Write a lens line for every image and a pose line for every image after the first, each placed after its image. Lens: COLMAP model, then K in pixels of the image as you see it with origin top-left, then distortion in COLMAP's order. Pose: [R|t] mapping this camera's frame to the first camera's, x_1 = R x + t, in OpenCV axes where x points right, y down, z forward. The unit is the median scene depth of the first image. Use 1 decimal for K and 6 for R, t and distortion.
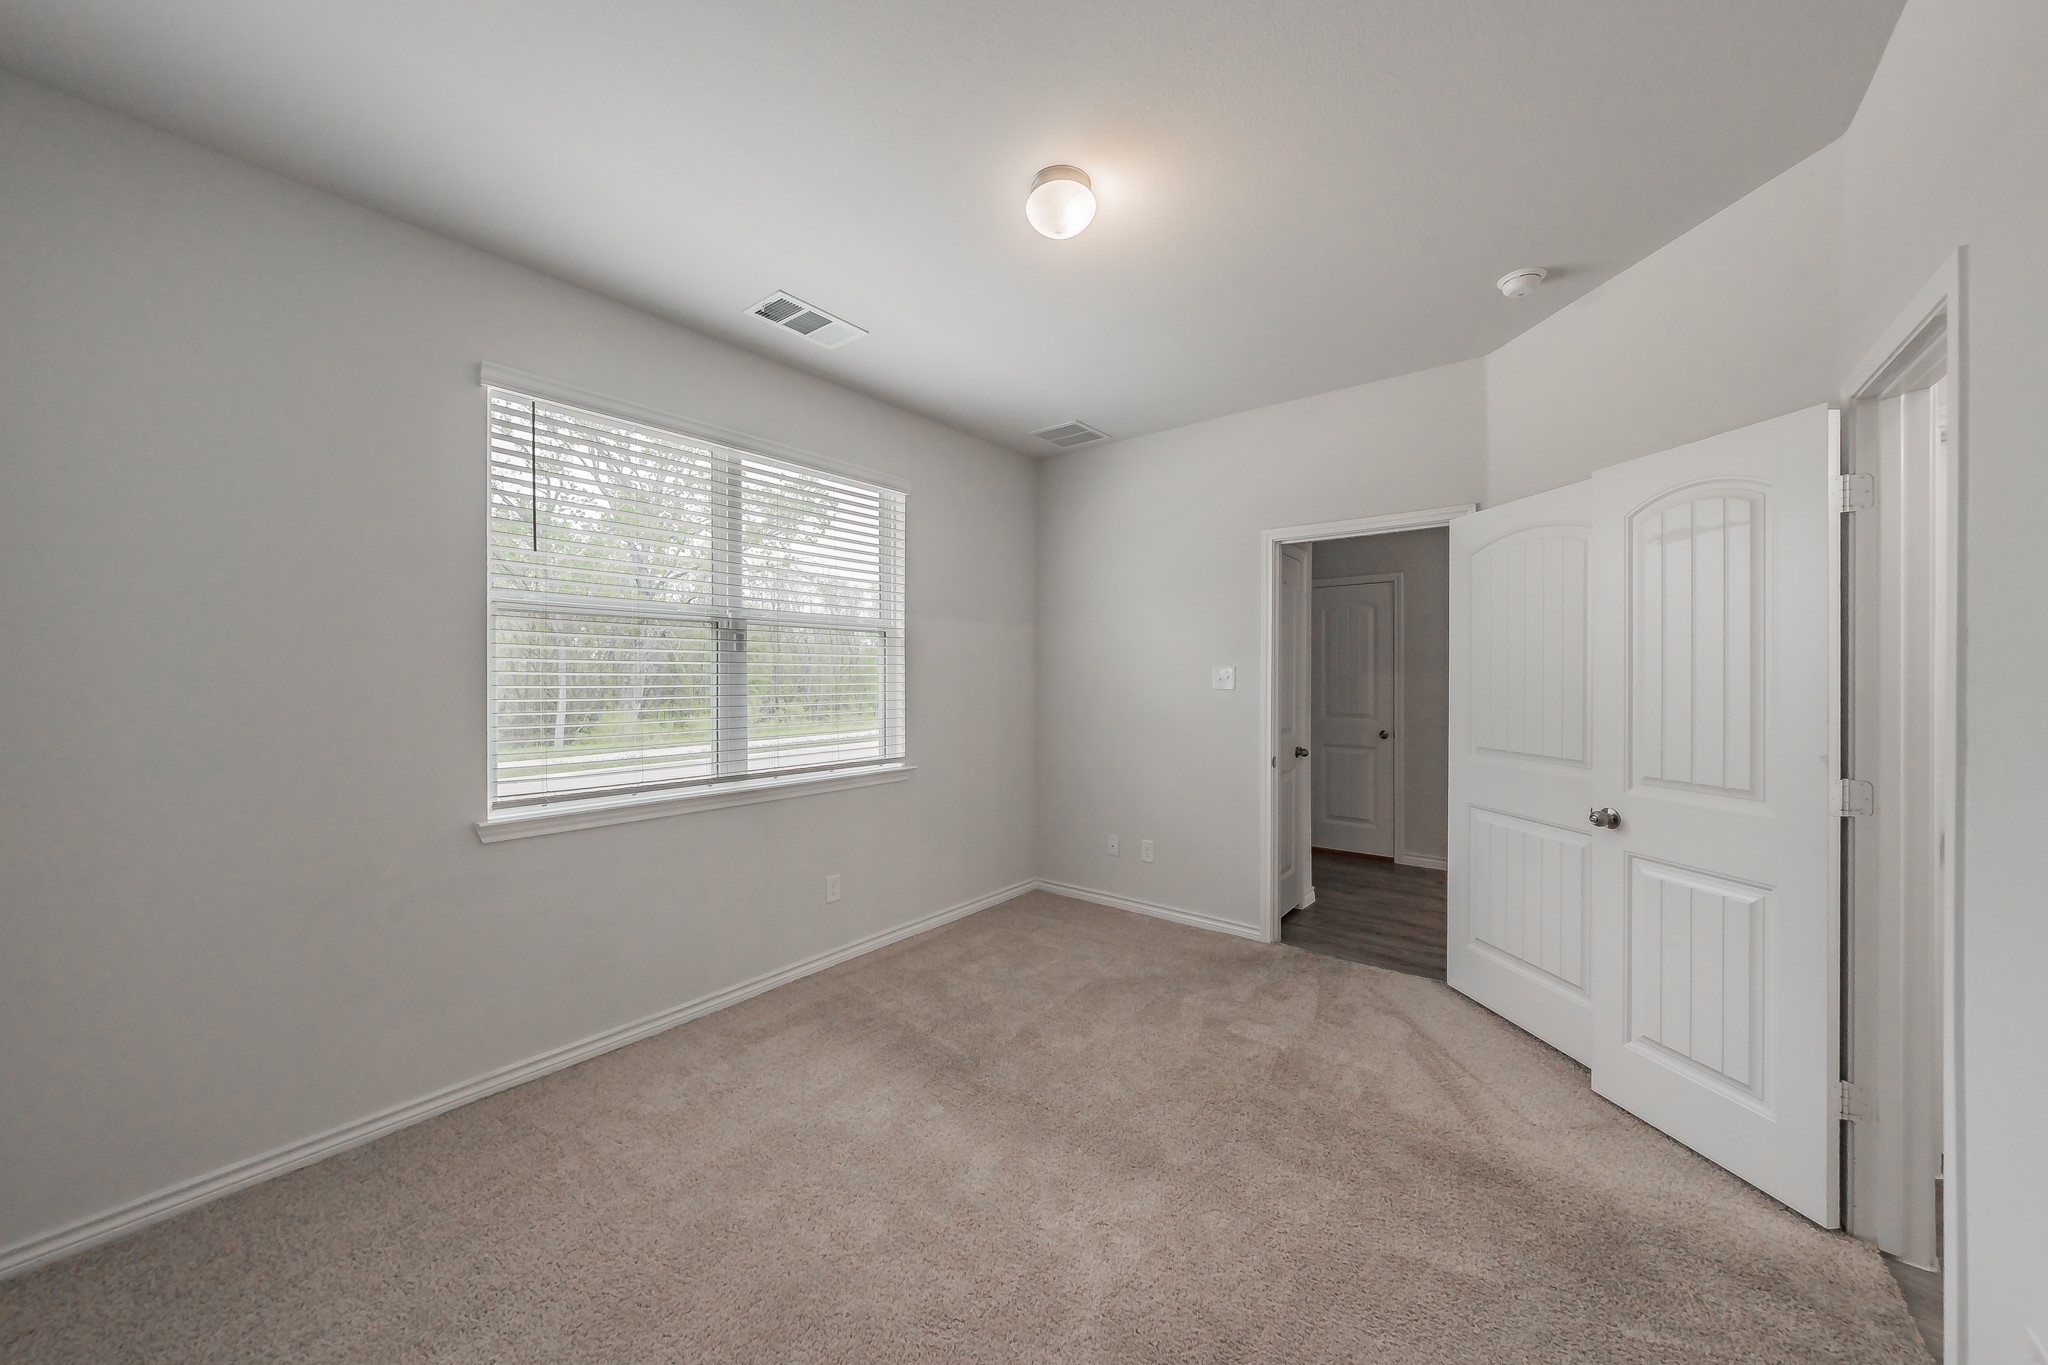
lens RADIAL K [[713.8, 0, 1017.6], [0, 713.8, 689.7], [0, 0, 1]] dist [-0.003669, 0.000364]
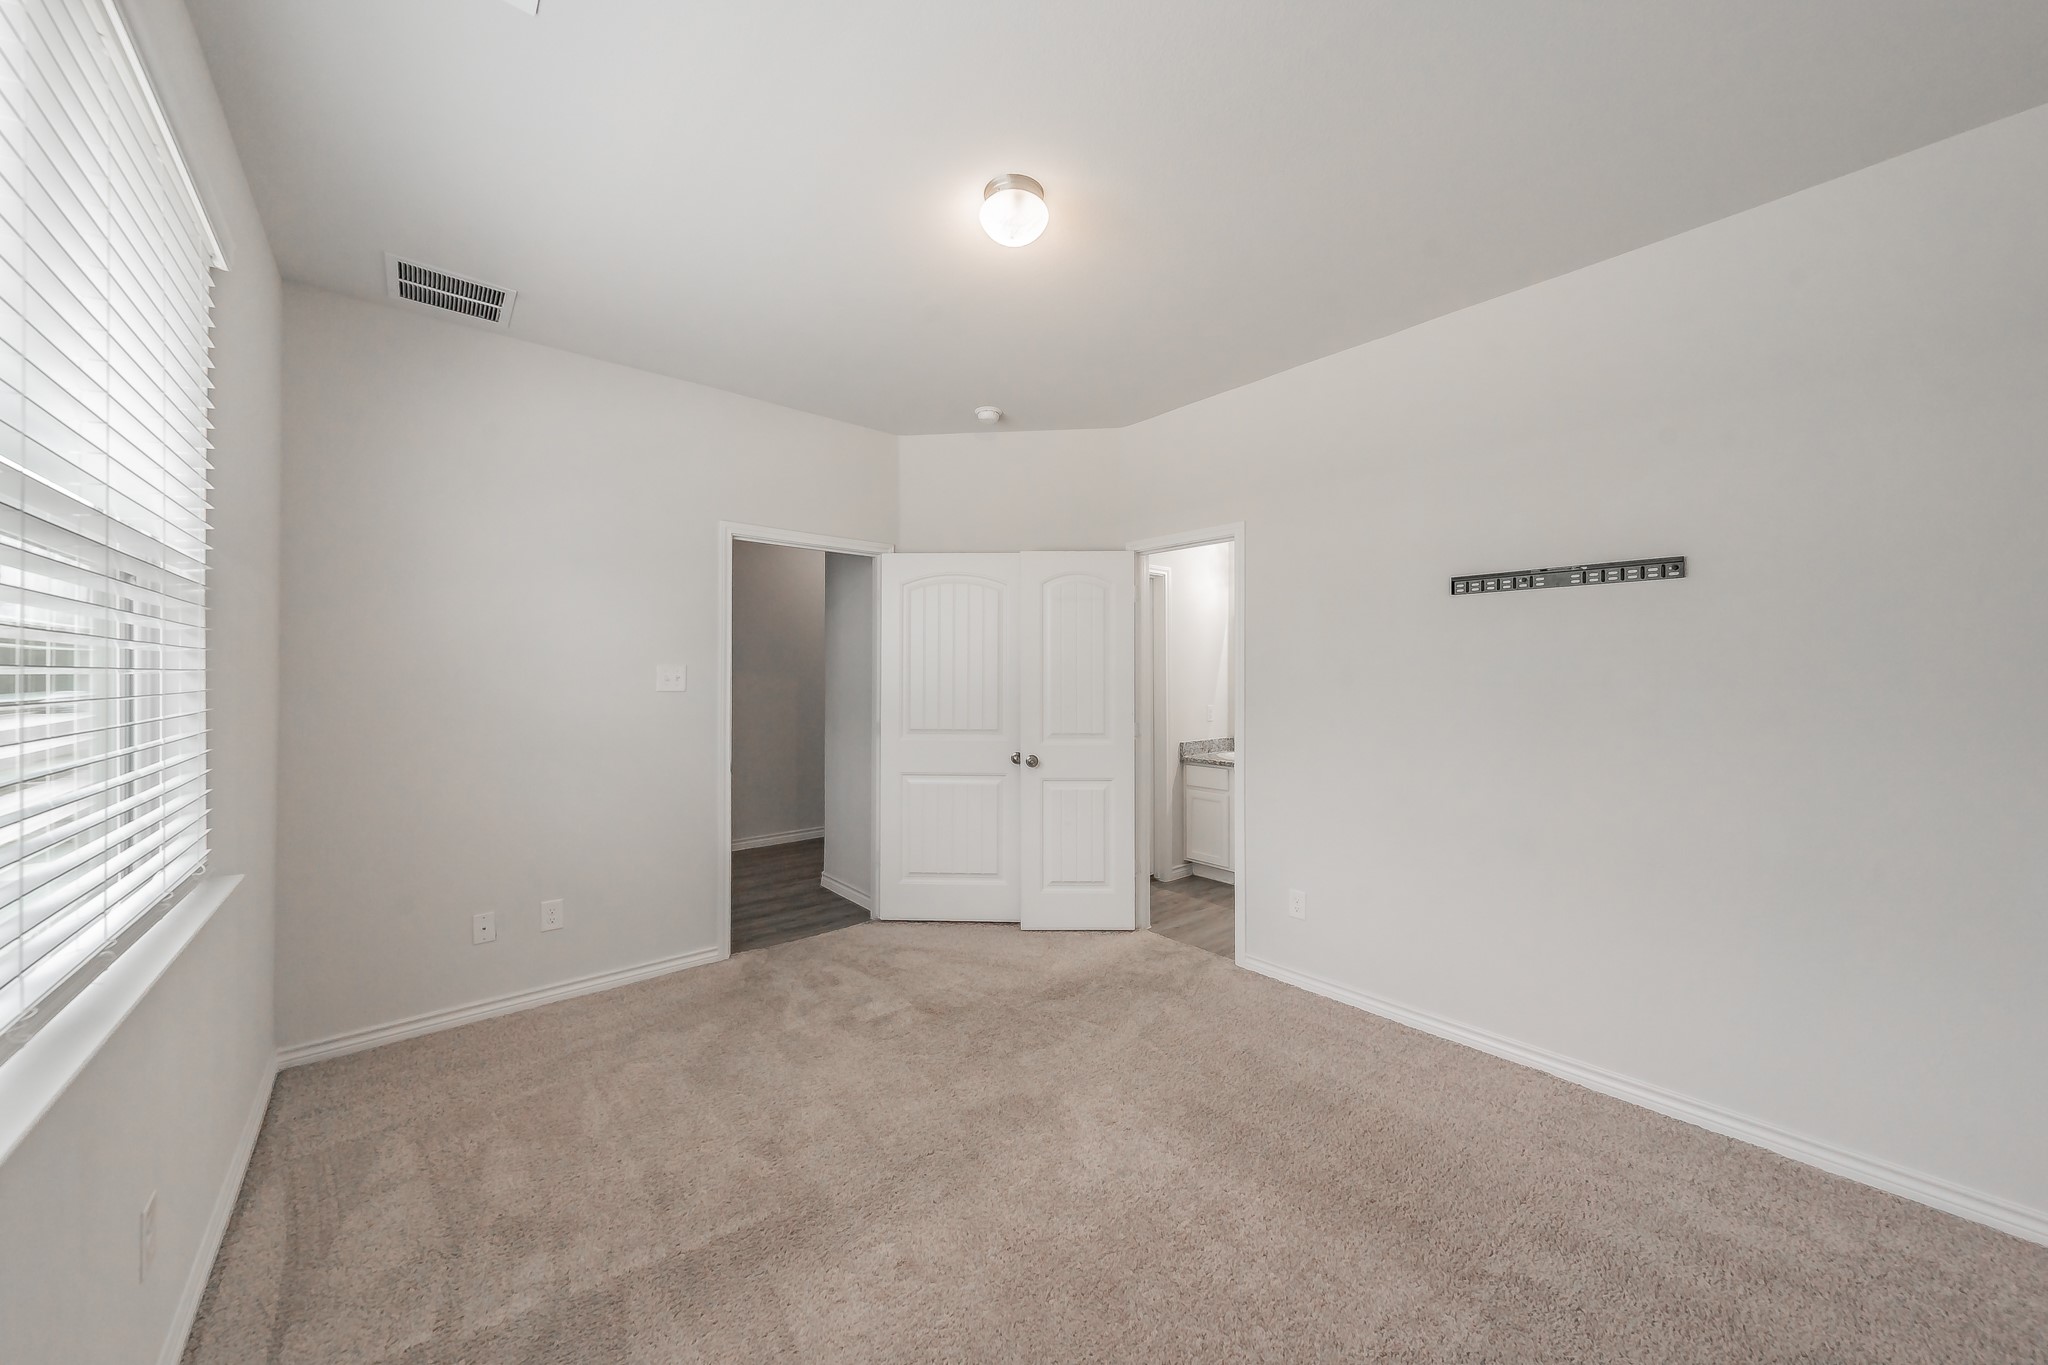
lens RADIAL K [[713.8, 0, 1029.9], [0, 713.8, 681.8], [0, 0, 1]] dist [-0.003669, 0.000364]
pose [[0.174854, -0.005612, 0.984578, -0.606495], [0.017761, 0.999839, 0.002545, -0.007344], [-0.984434, 0.017042, 0.174925, 0.521801]]
